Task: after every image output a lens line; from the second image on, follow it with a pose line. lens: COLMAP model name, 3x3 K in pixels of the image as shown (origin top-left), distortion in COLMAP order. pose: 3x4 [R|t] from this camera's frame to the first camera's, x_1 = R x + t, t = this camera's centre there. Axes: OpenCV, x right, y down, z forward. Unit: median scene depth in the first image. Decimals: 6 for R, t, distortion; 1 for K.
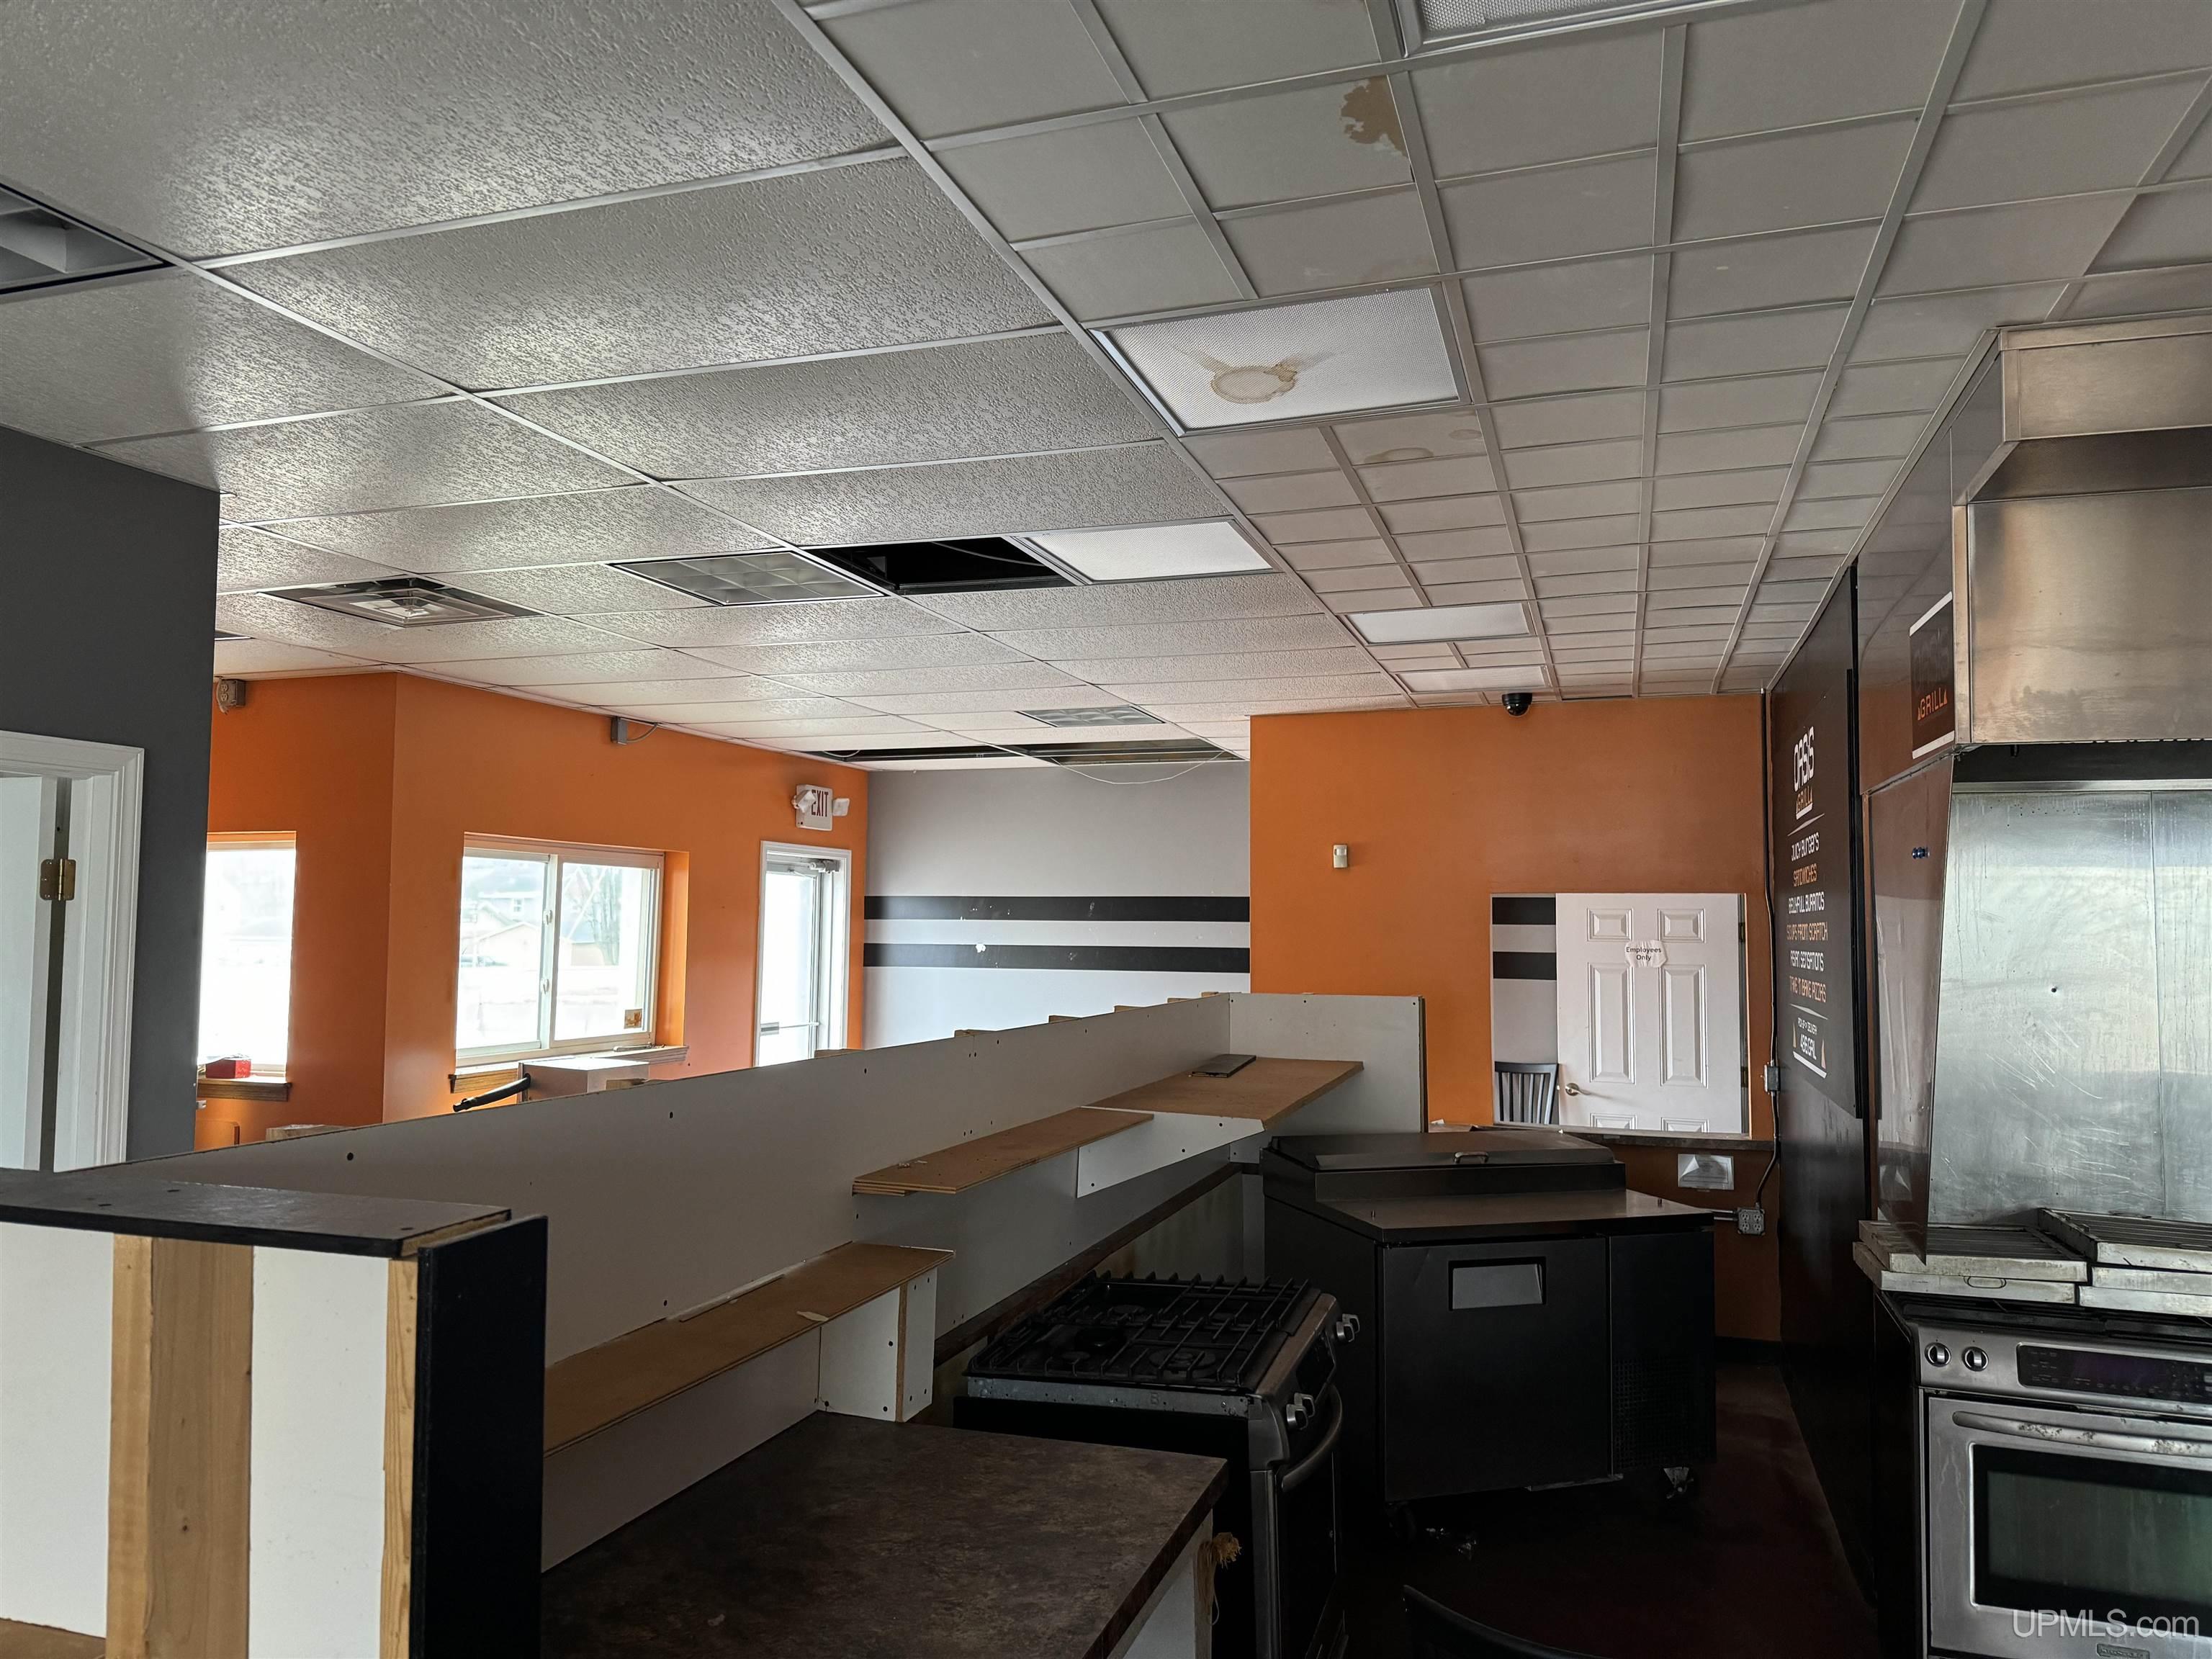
lens RADIAL K [[1535.1, 0, 1101.3], [0, 1535.1, 832.1], [0, 0, 1]] dist [0.072317, -0.089532]
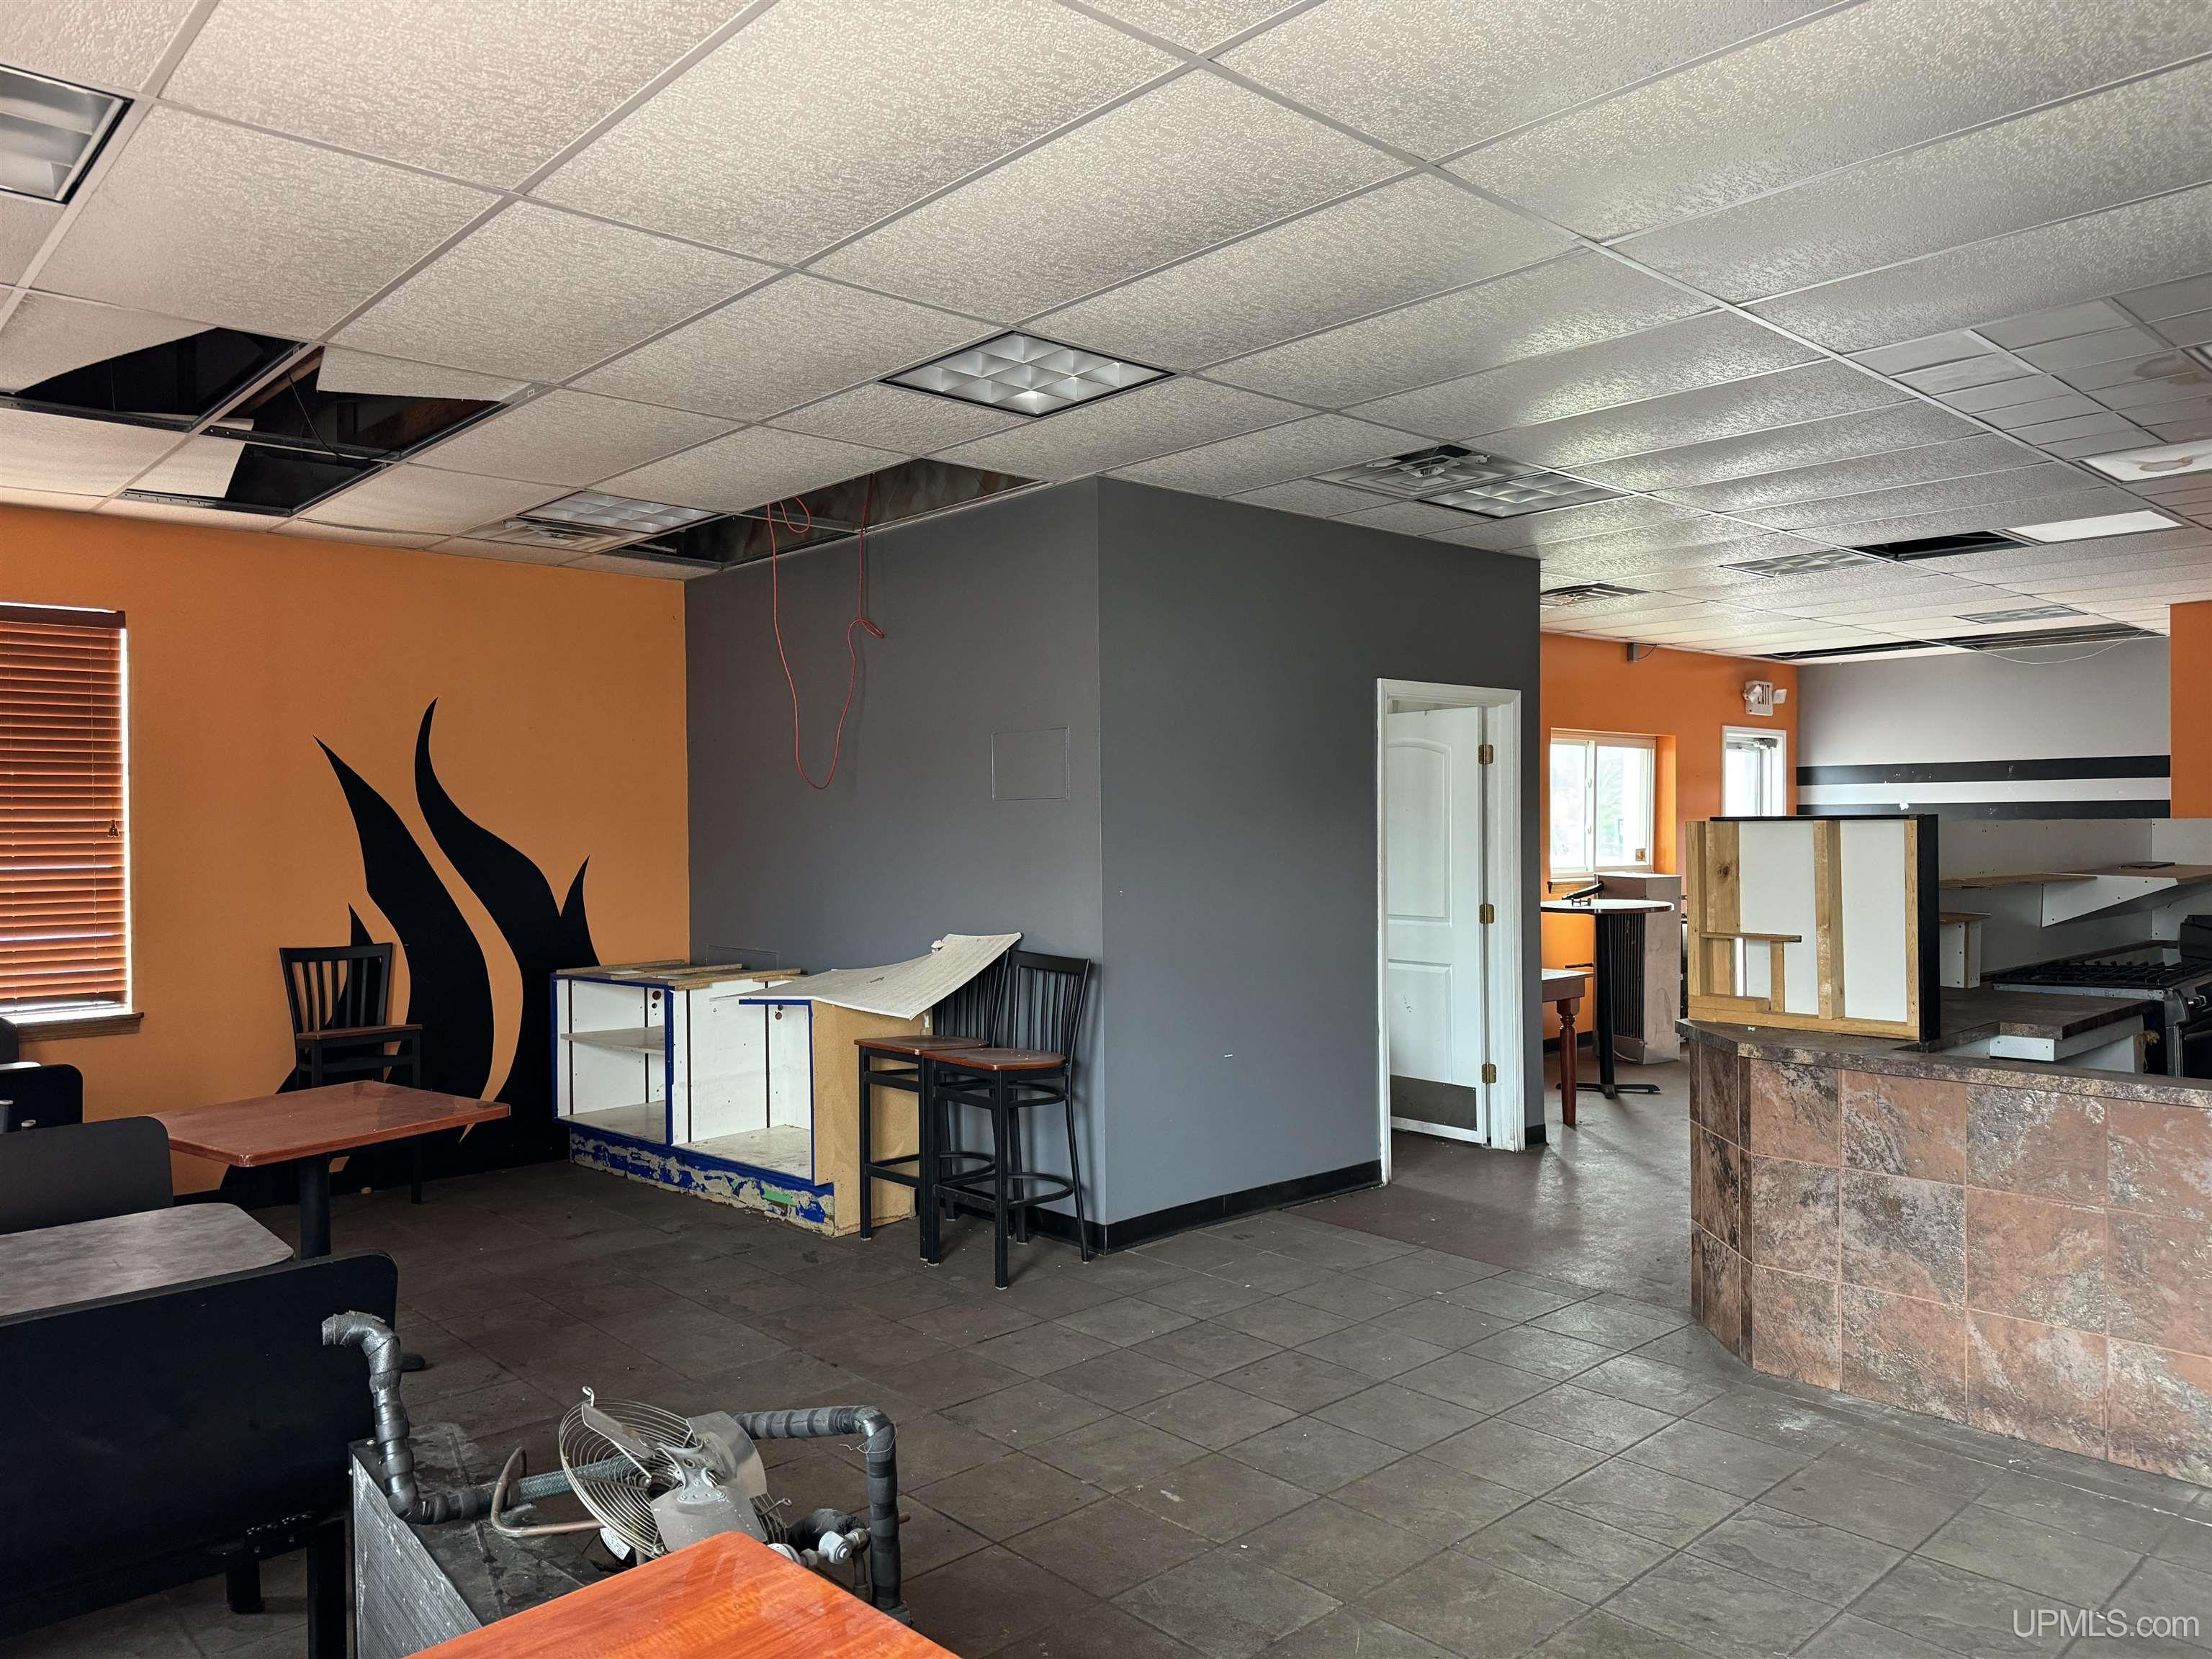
lens RADIAL K [[1535.1, 0, 1099.4], [0, 1535.1, 842.0], [0, 0, 1]] dist [0.072317, -0.089532]
pose [[0.873271, -0.007629, -0.487175, -0.052208], [0.044174, 0.996999, 0.063571, -0.003996], [0.485229, -0.077035, 0.870987, -0.586705]]
